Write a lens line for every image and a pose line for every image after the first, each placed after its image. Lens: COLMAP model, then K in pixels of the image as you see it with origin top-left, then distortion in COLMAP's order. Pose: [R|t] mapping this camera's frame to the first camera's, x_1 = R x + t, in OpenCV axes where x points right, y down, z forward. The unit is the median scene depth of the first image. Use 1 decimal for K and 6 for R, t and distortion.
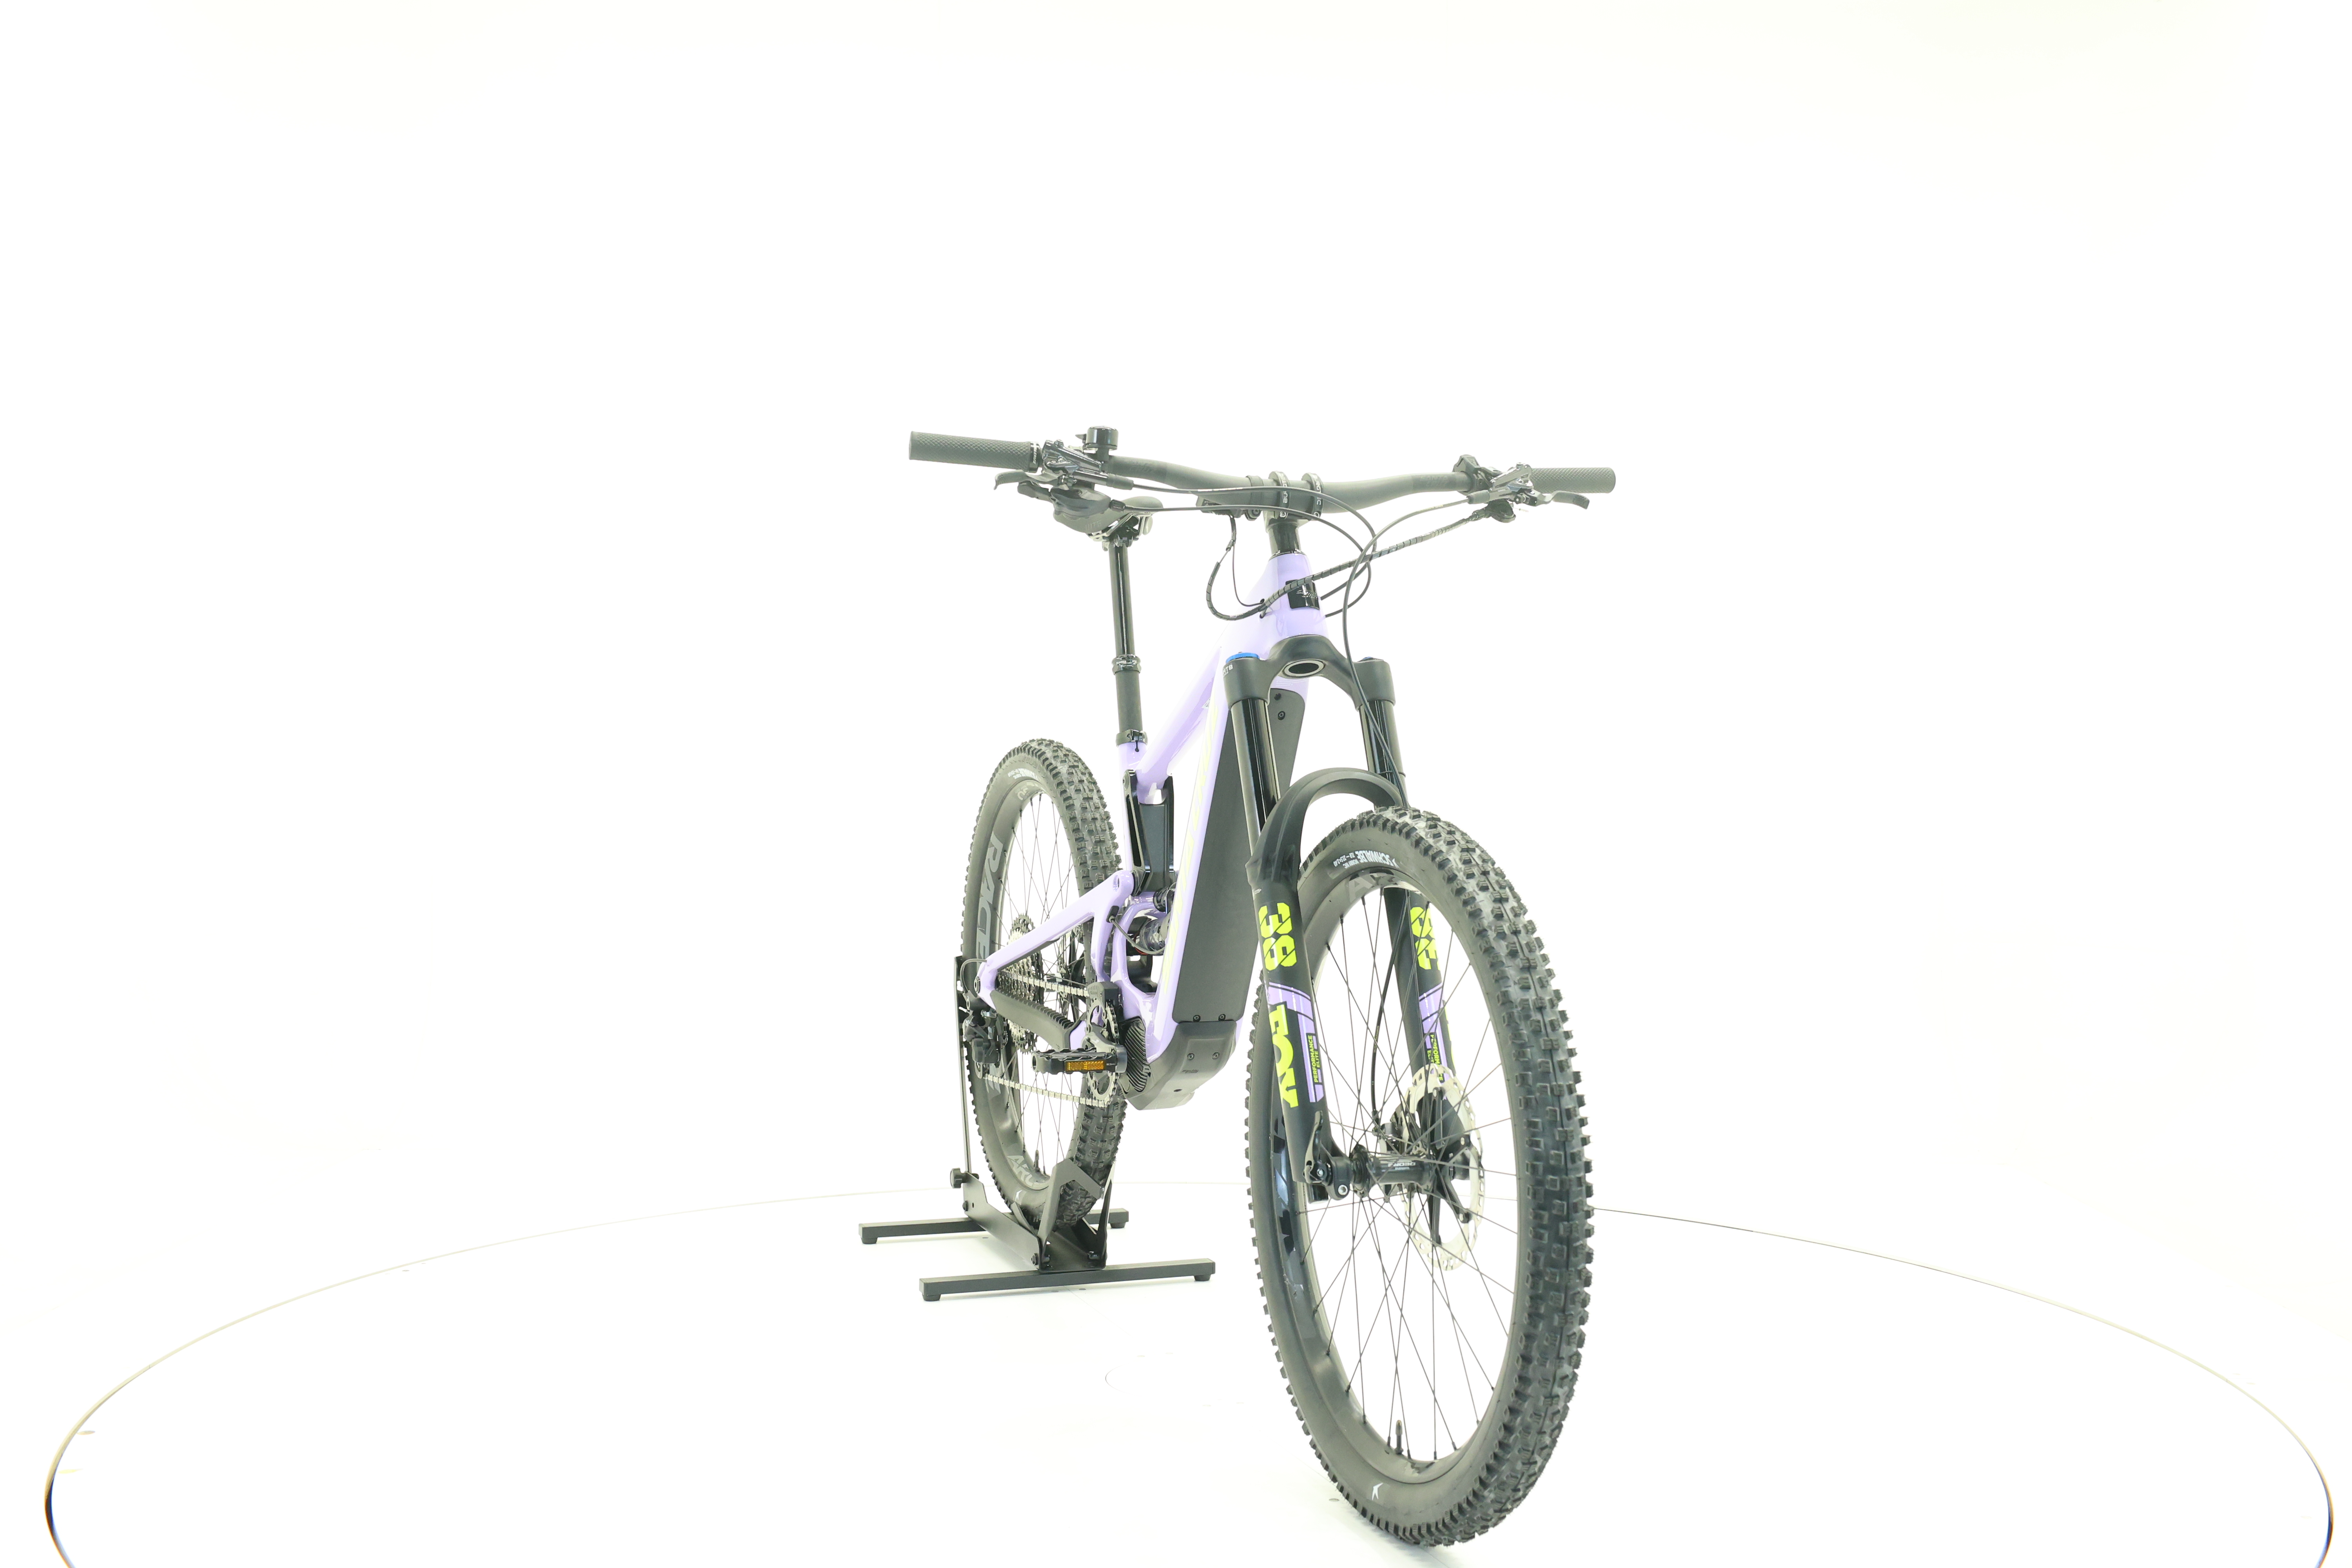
lens RADIAL K [[2455.2, 0, 1176.0], [0, 2455.2, 784.0], [0, 0, 1]] dist [-0.025294, -0.012479]
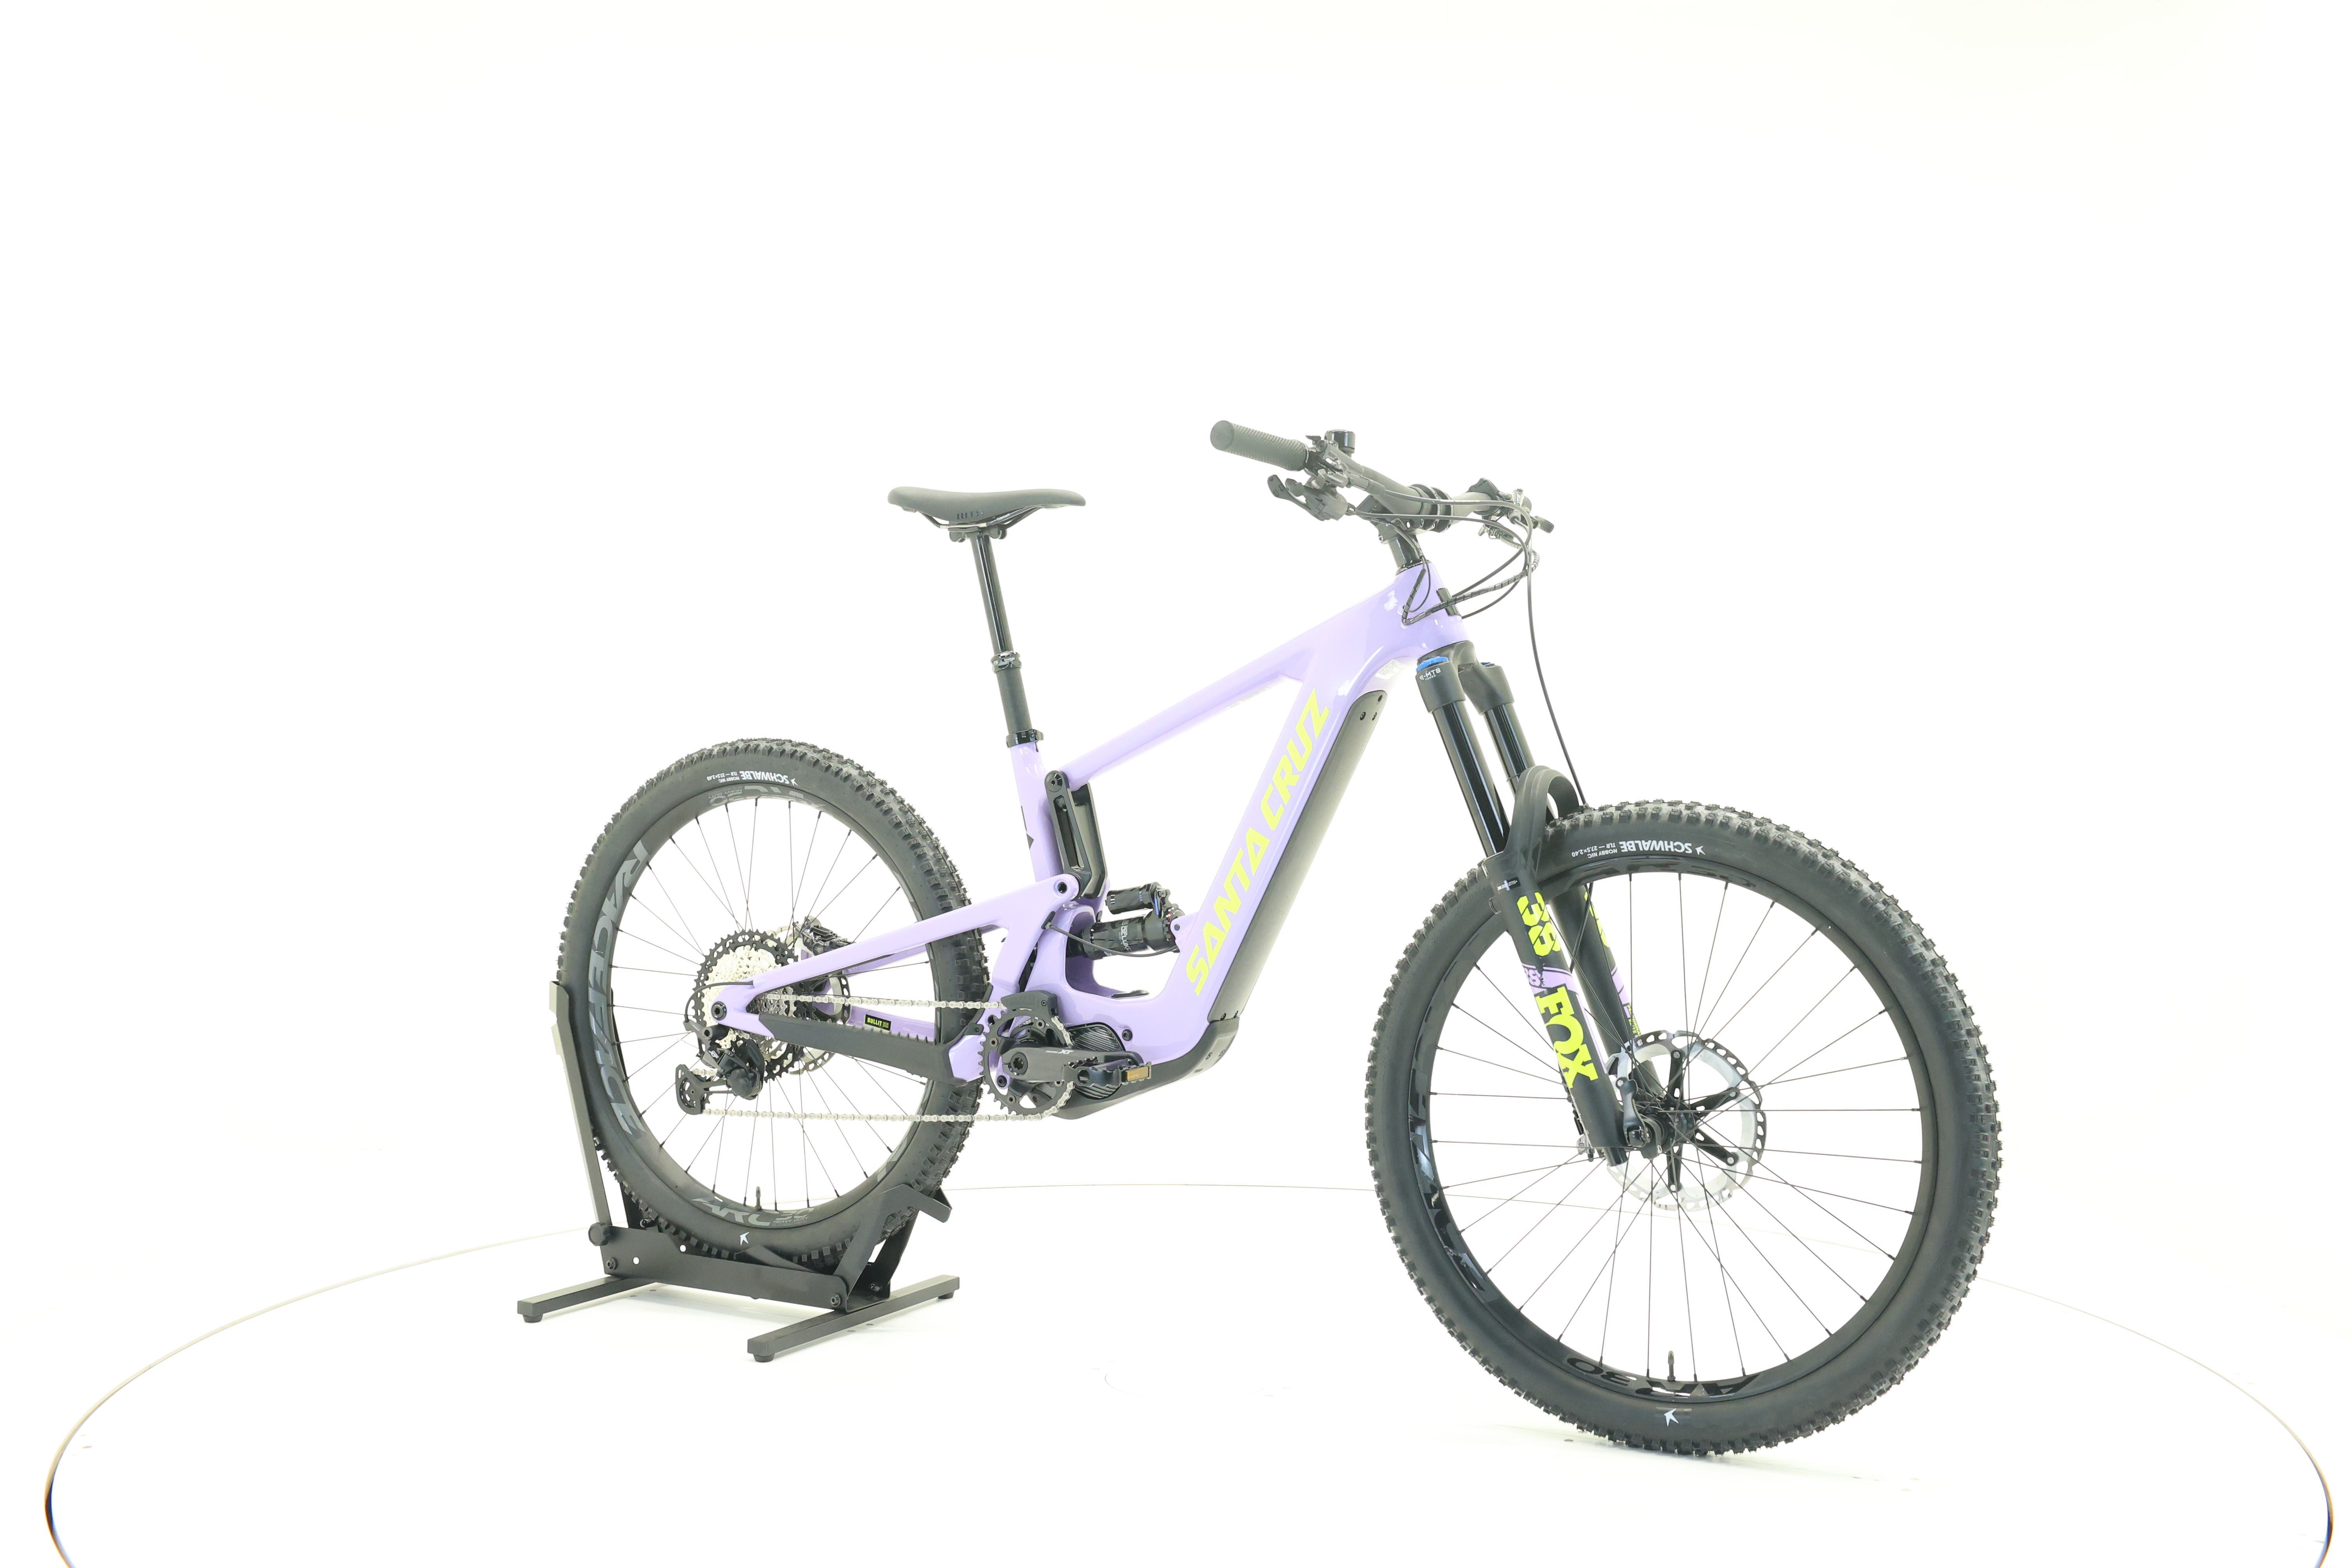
lens RADIAL K [[2455.2, 0, 1176.0], [0, 2455.2, 784.0], [0, 0, 1]] dist [-0.025294, -0.012479]
pose [[0.746339, -0.010552, 0.665482, -0.635433], [0.010244, 0.999938, 0.004366, -0.004333], [-0.665487, 0.003558, 0.746401, 0.245589]]
